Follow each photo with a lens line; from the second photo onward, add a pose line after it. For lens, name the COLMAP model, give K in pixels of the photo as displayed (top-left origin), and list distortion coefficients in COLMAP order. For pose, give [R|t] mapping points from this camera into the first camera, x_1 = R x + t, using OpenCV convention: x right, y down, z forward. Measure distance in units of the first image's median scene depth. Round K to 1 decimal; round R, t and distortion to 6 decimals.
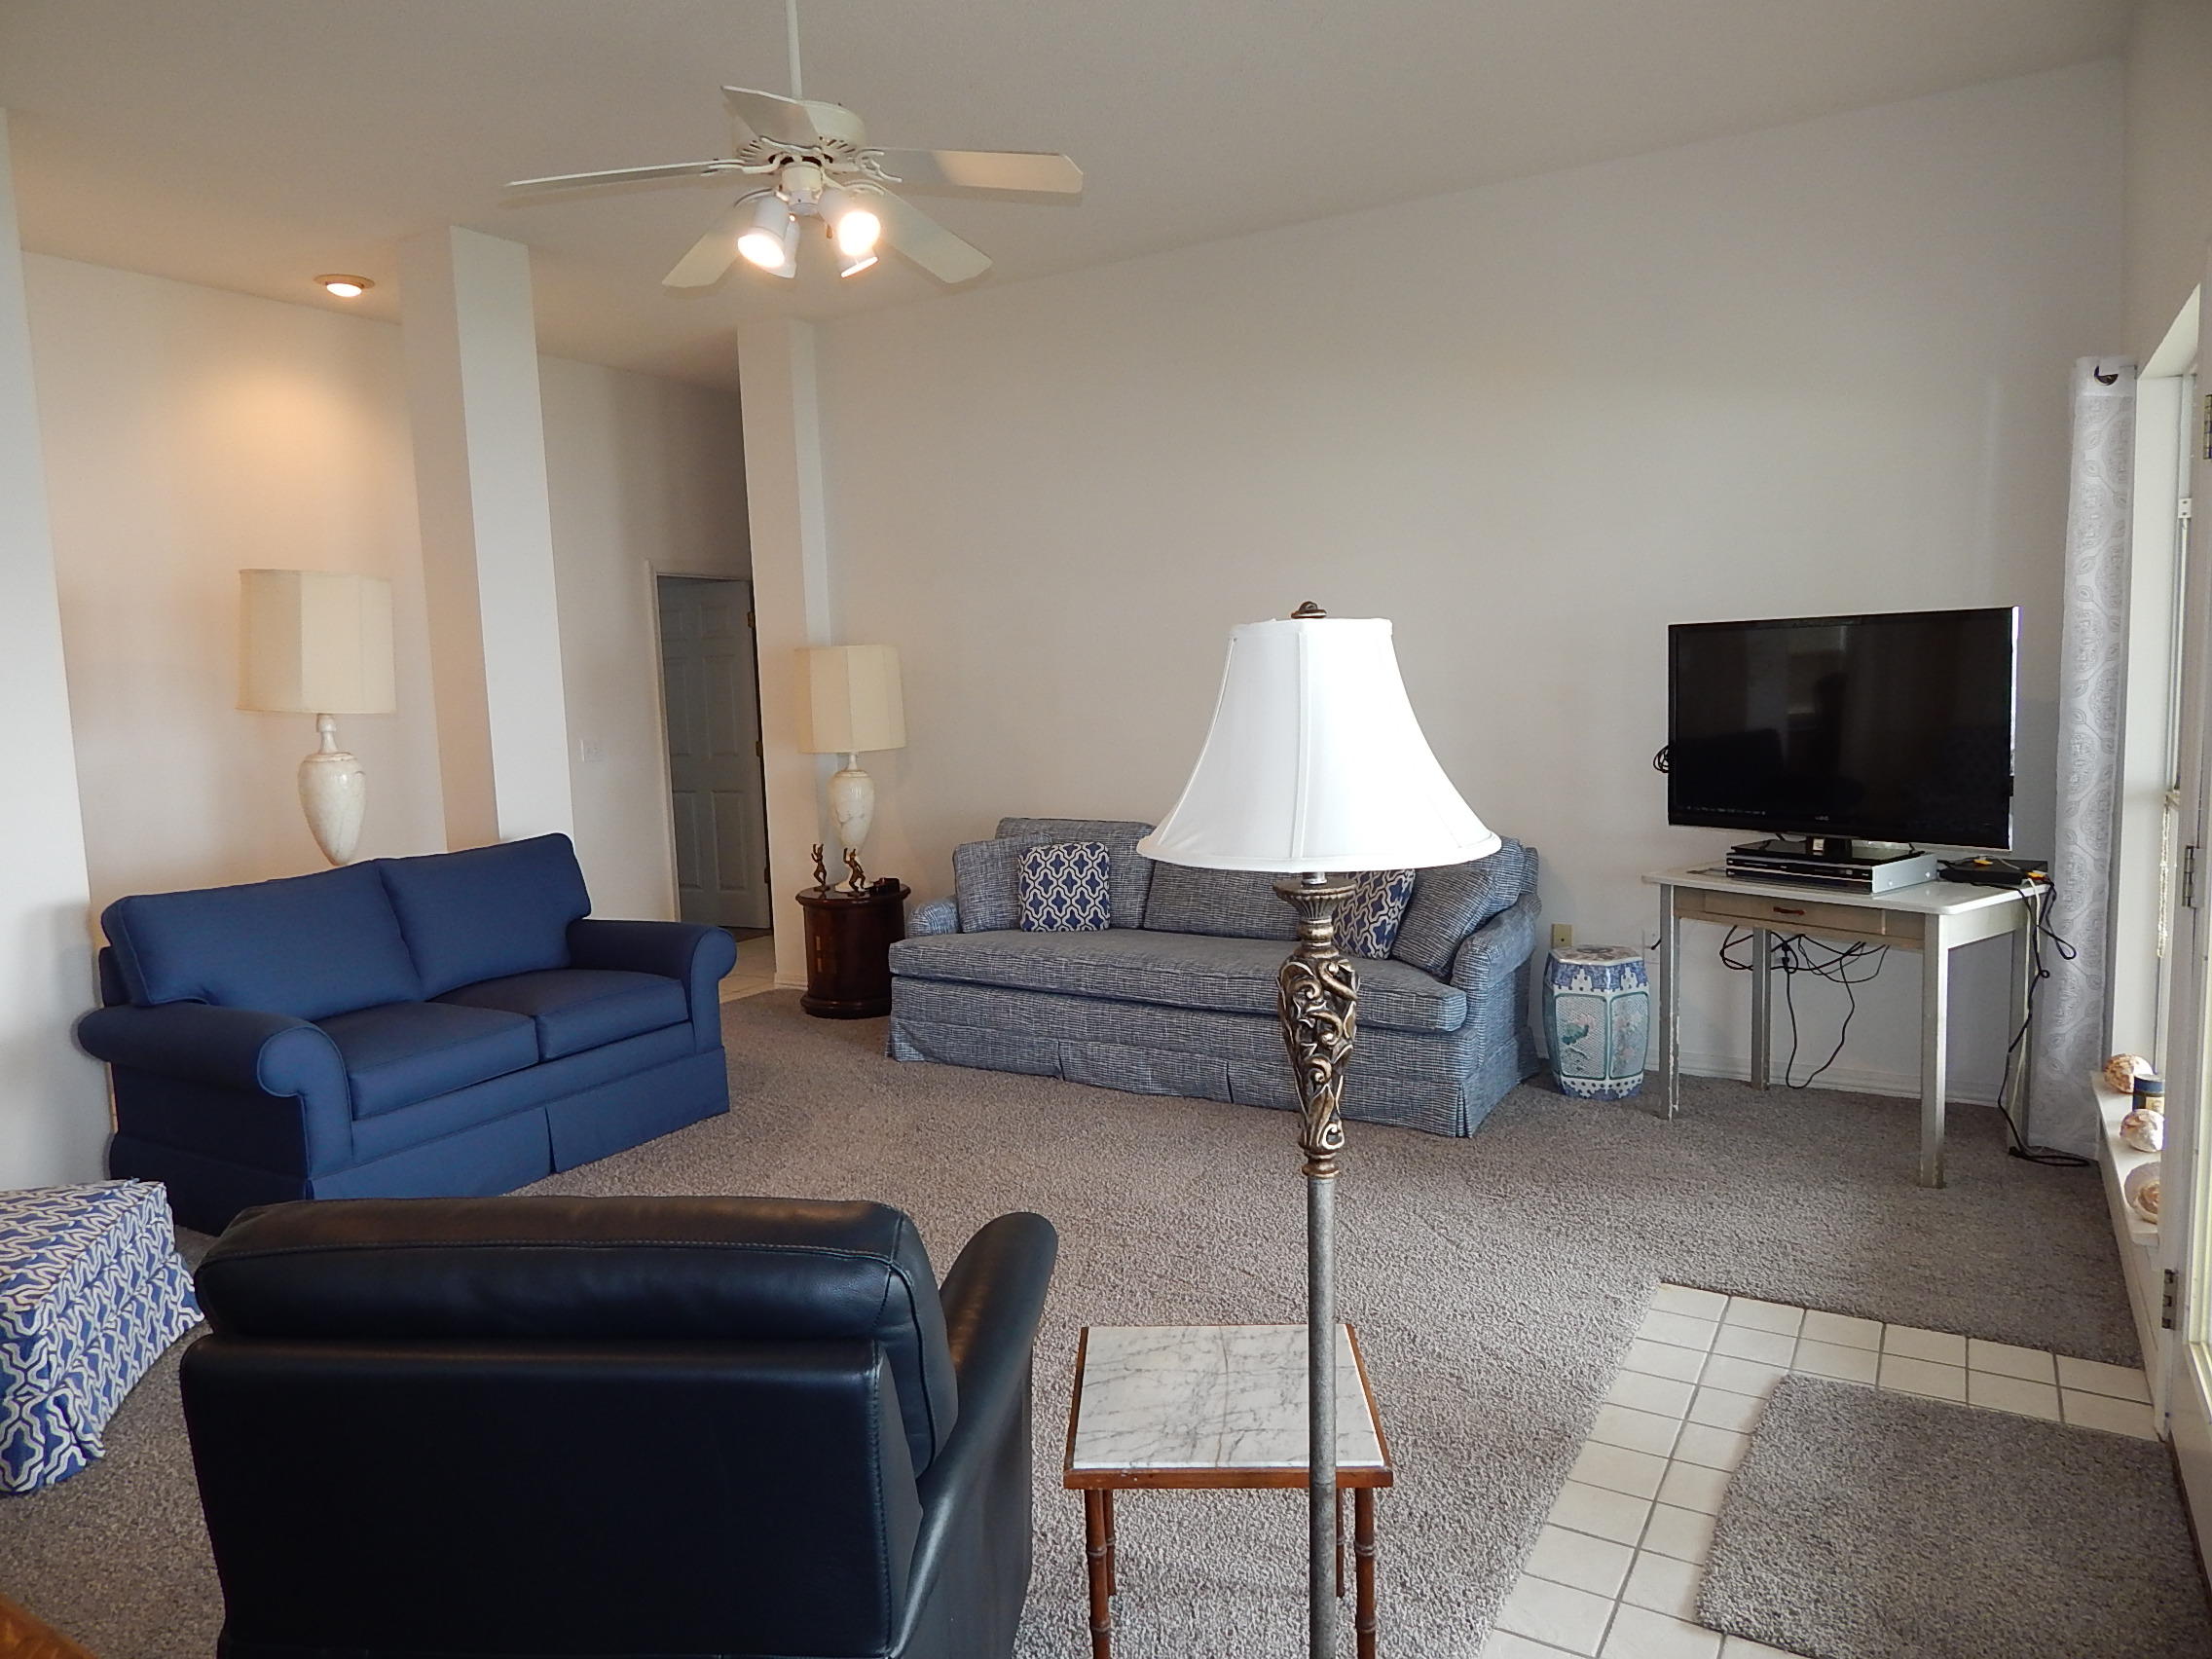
lens RADIAL K [[1439.3, 0, 1119.1], [0, 1439.3, 825.3], [0, 0, 1]] dist [-0.000850, -0.005535]
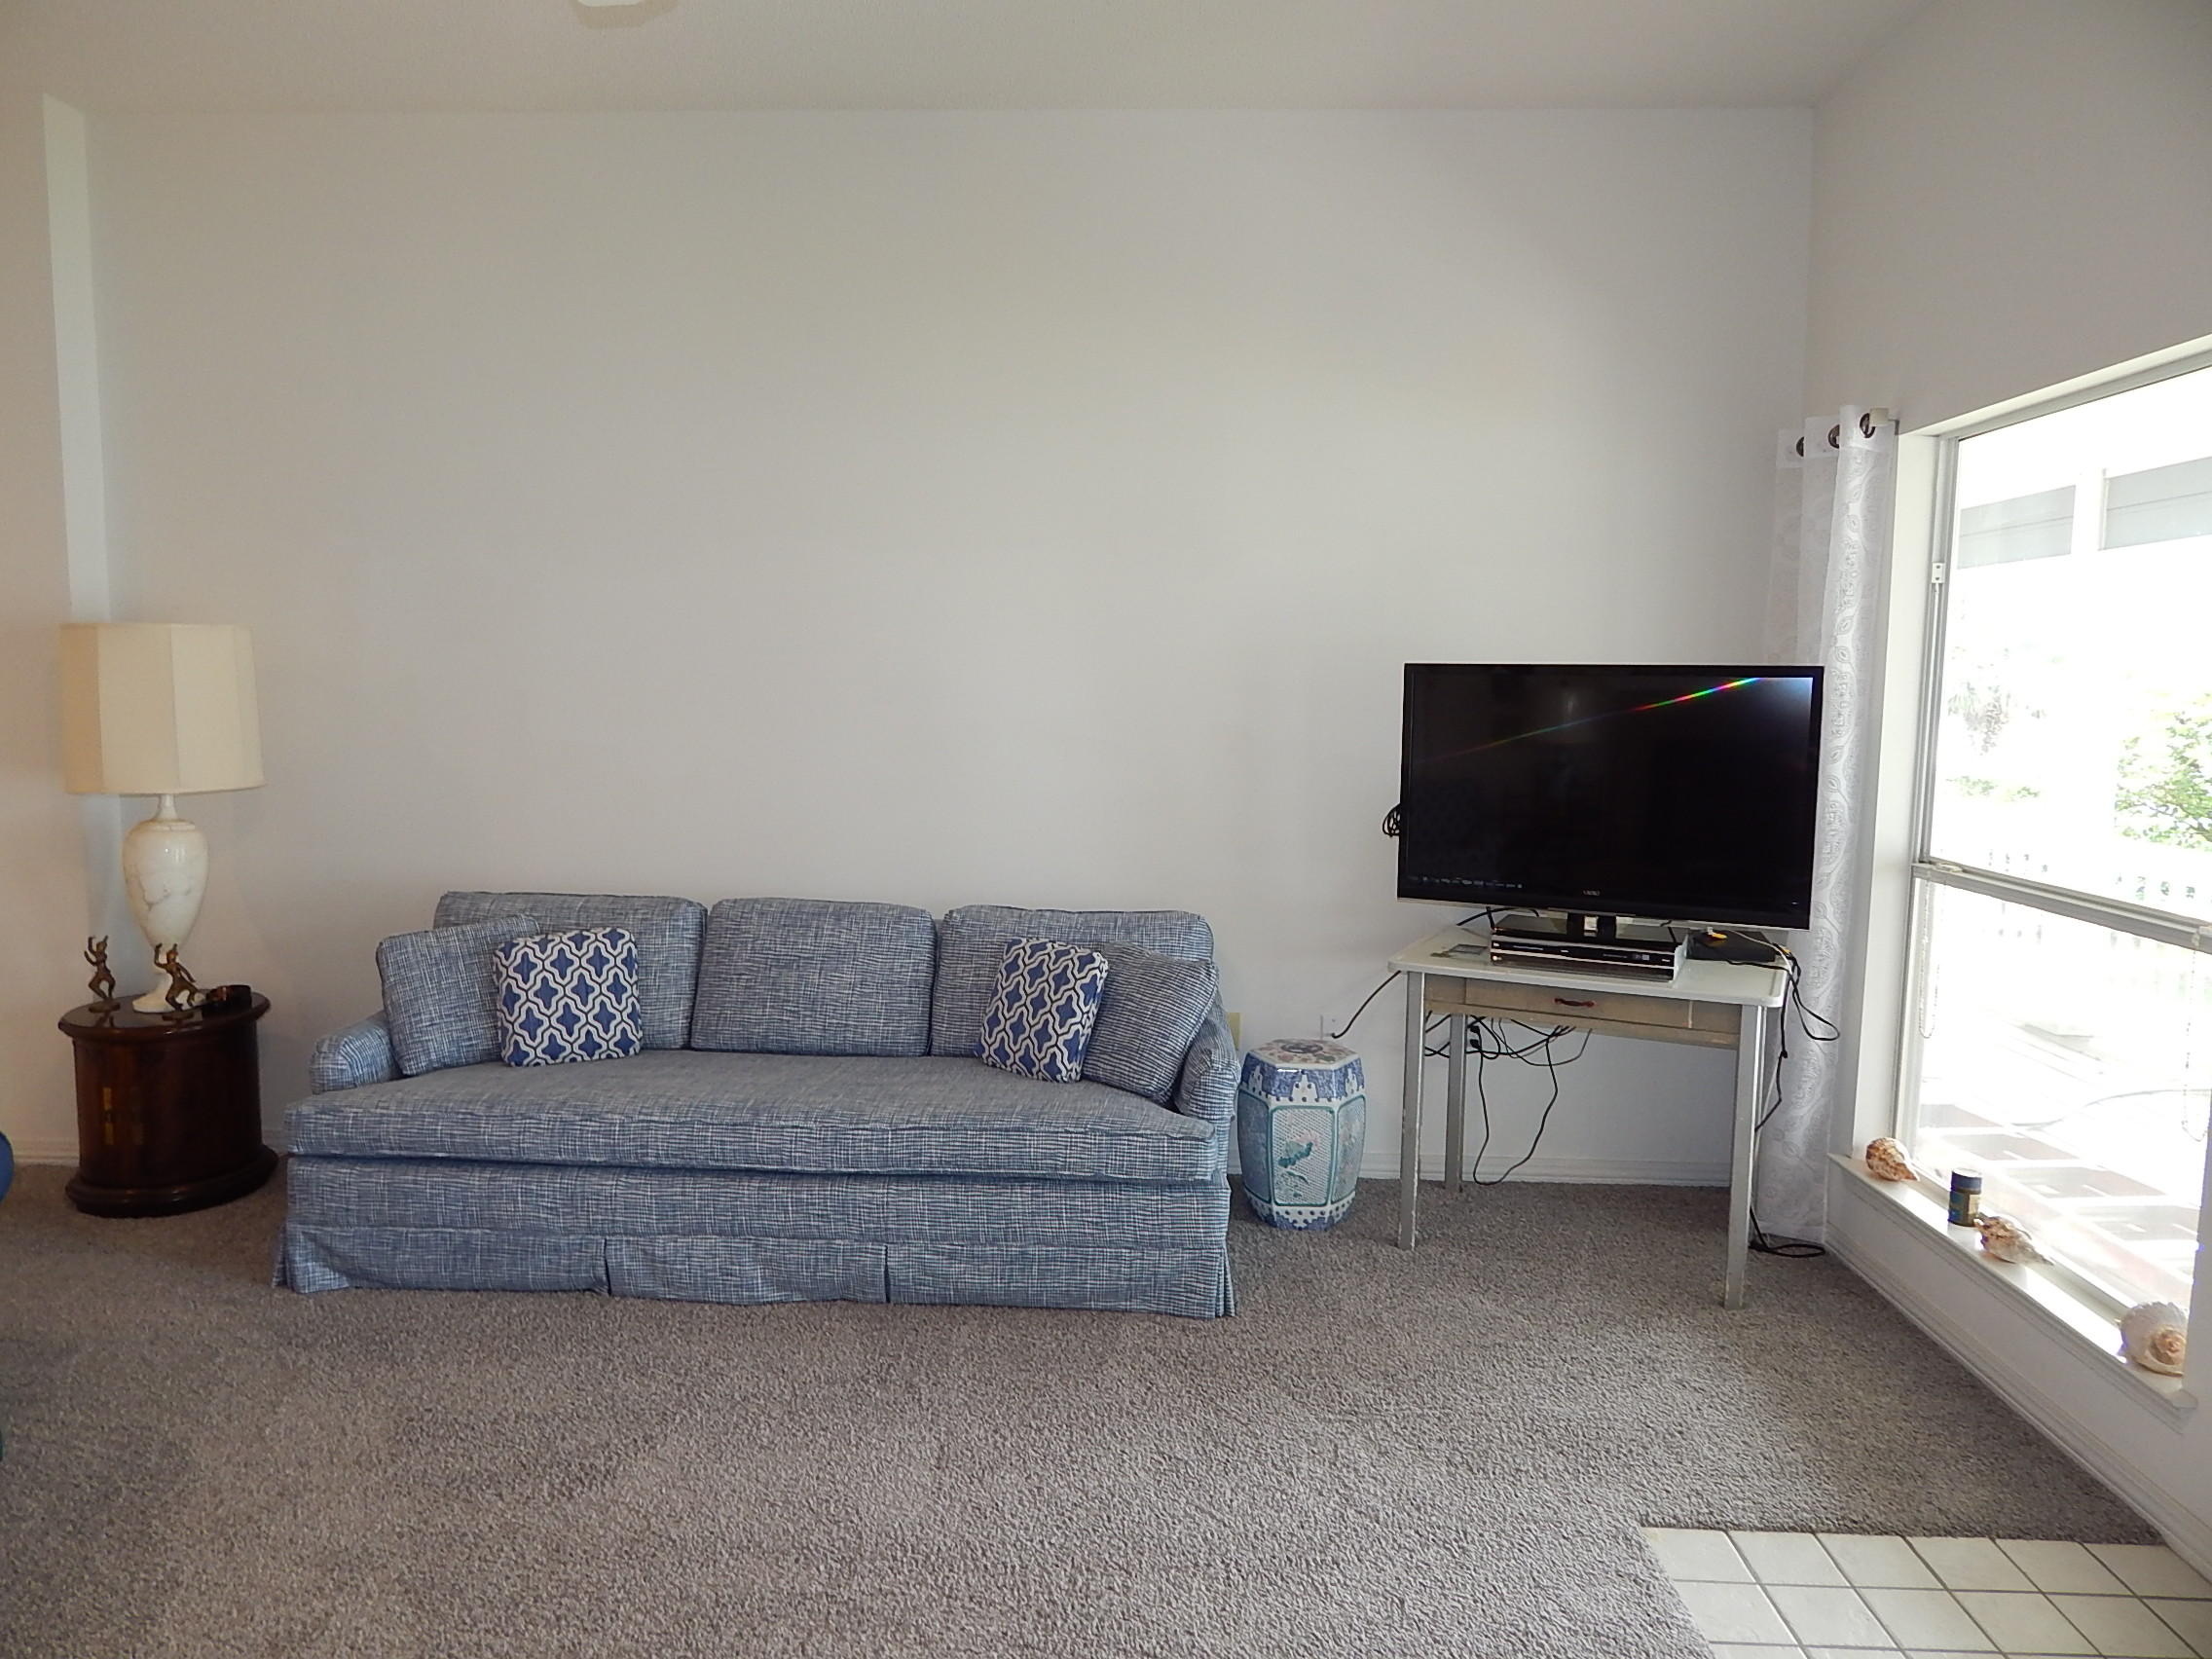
lens RADIAL K [[1432.8, 0, 1112.6], [0, 1432.8, 823.5], [0, 0, 1]] dist [-0.000712, -0.004509]
pose [[0.876821, -0.002252, 0.480811, -0.166499], [0.008219, 0.999913, -0.010305, -0.036061], [-0.480746, 0.012987, 0.876764, 0.328966]]
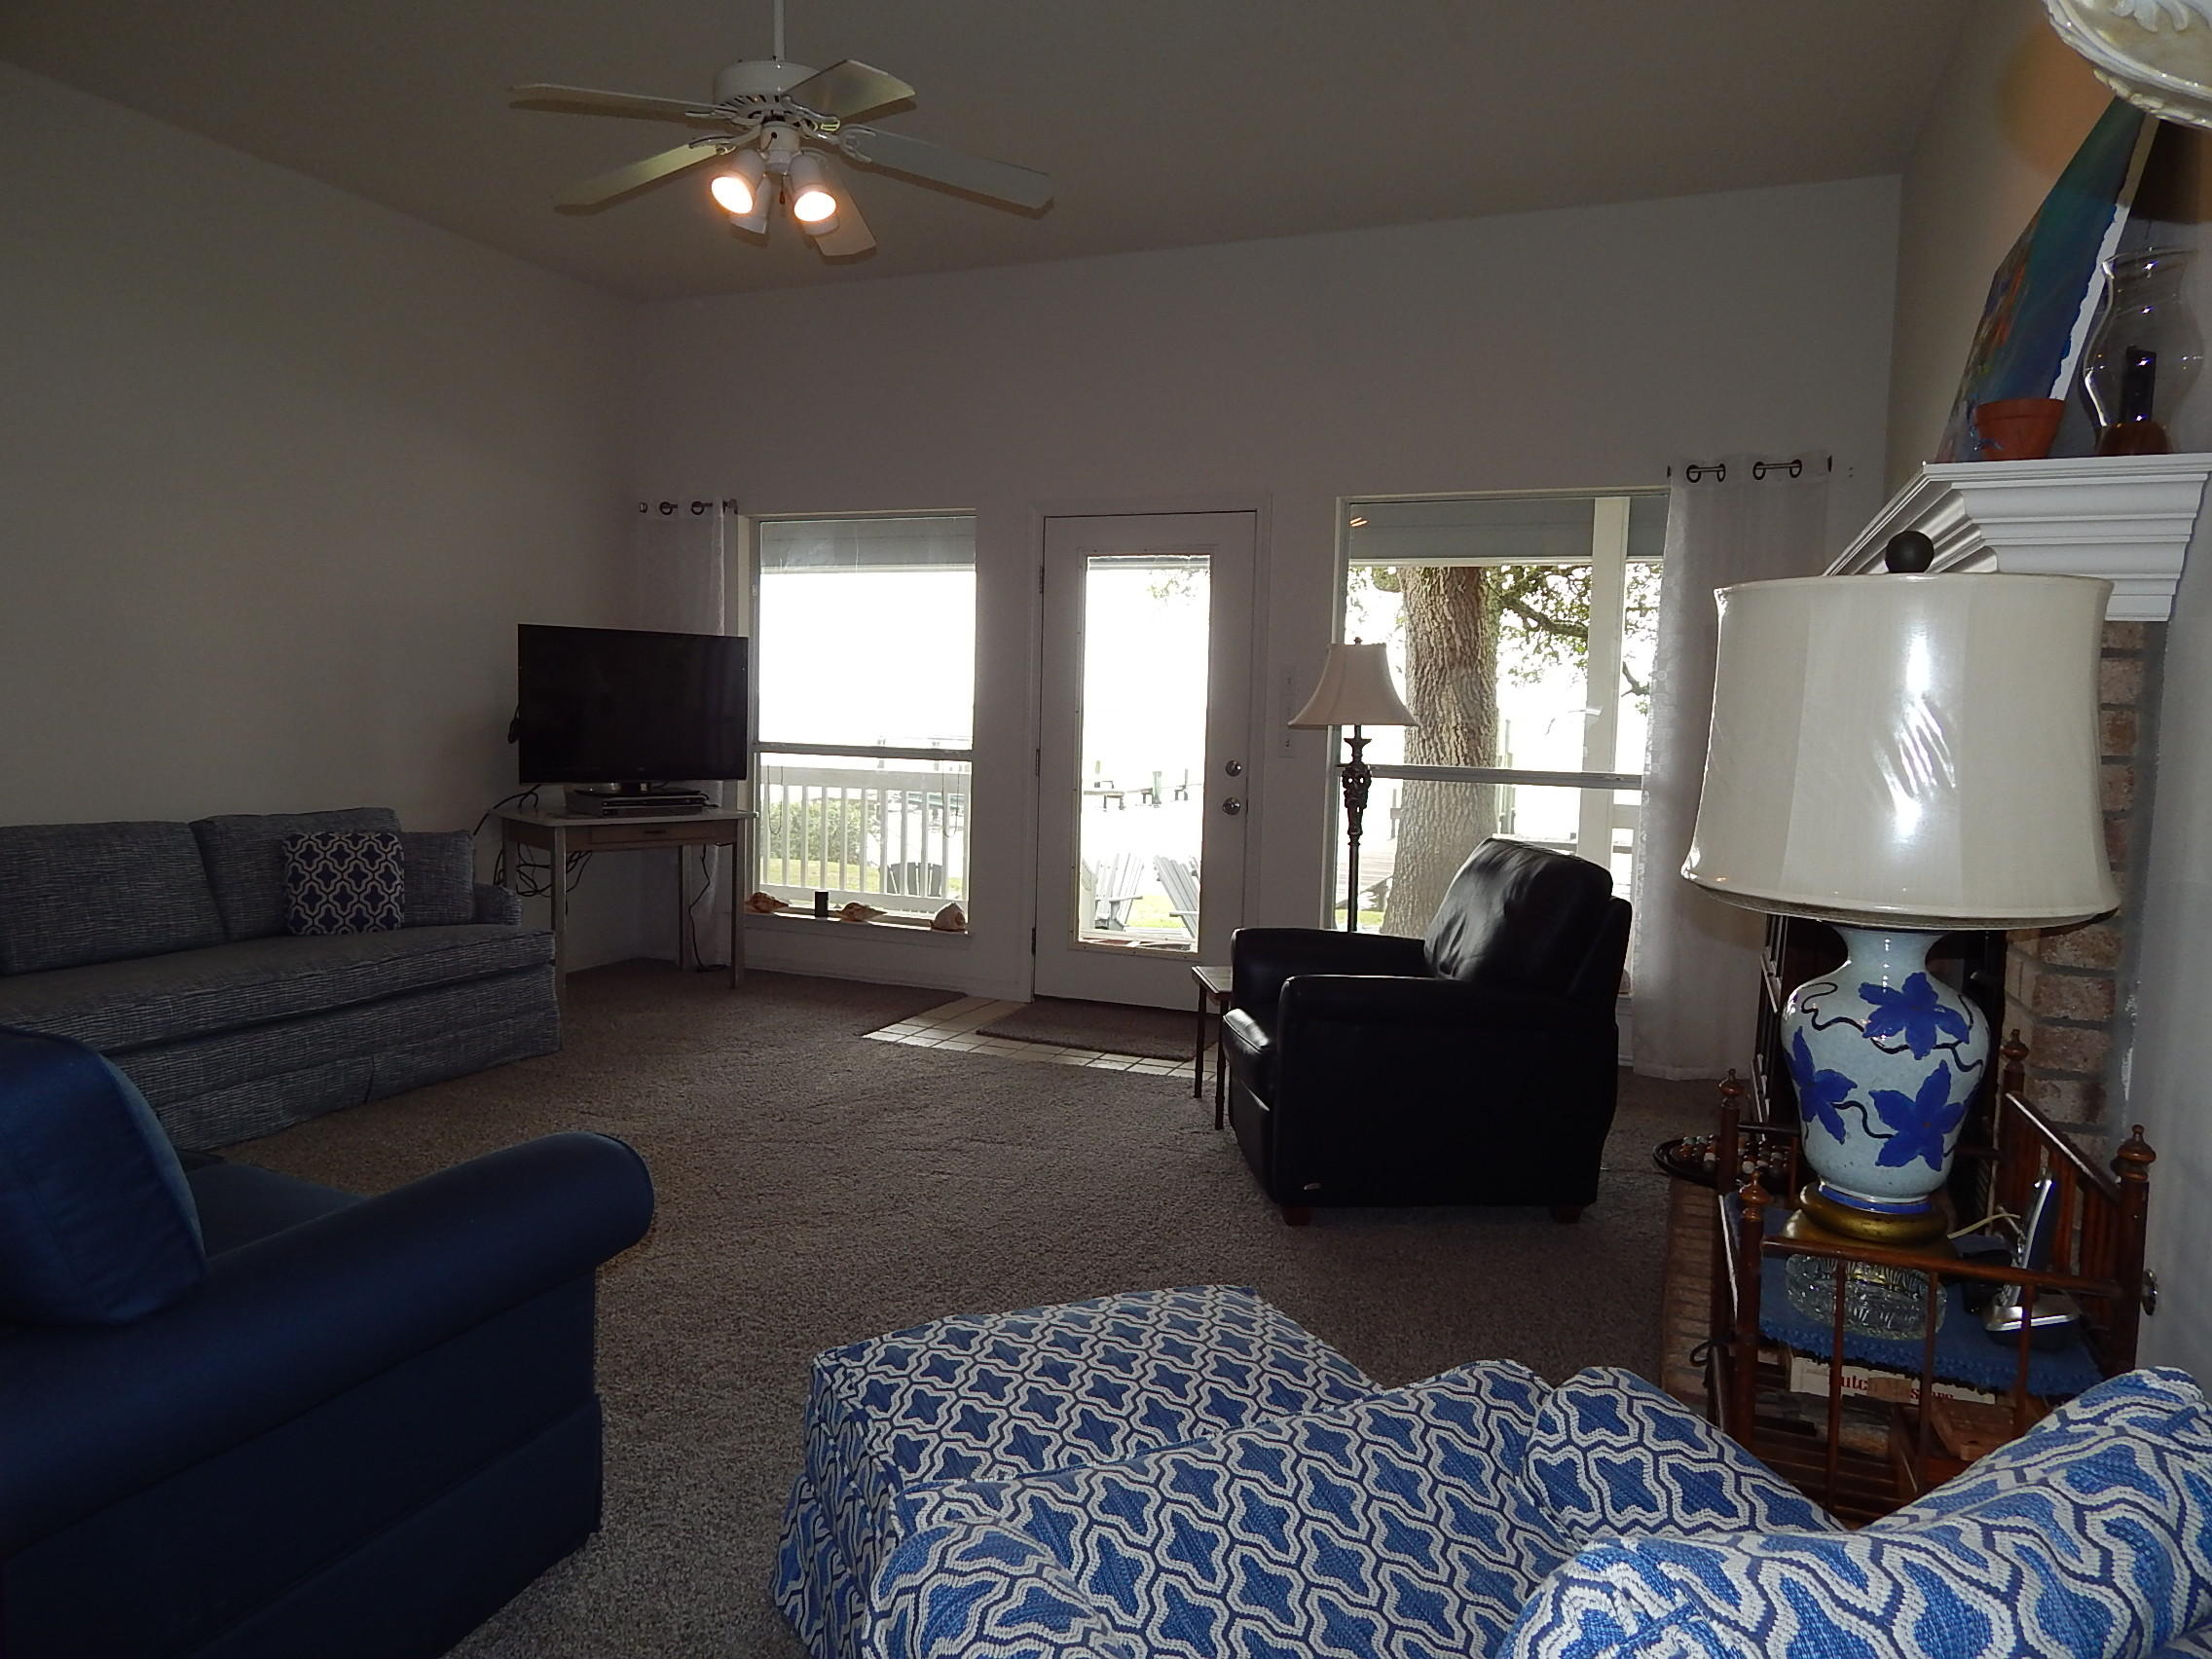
lens RADIAL K [[1432.8, 0, 1112.6], [0, 1432.8, 823.5], [0, 0, 1]] dist [-0.000712, -0.004509]
pose [[-0.151633, -0.052152, 0.987060, -0.898995], [0.082396, 0.994465, 0.065201, -0.004805], [-0.984997, 0.091217, -0.146496, 0.658826]]
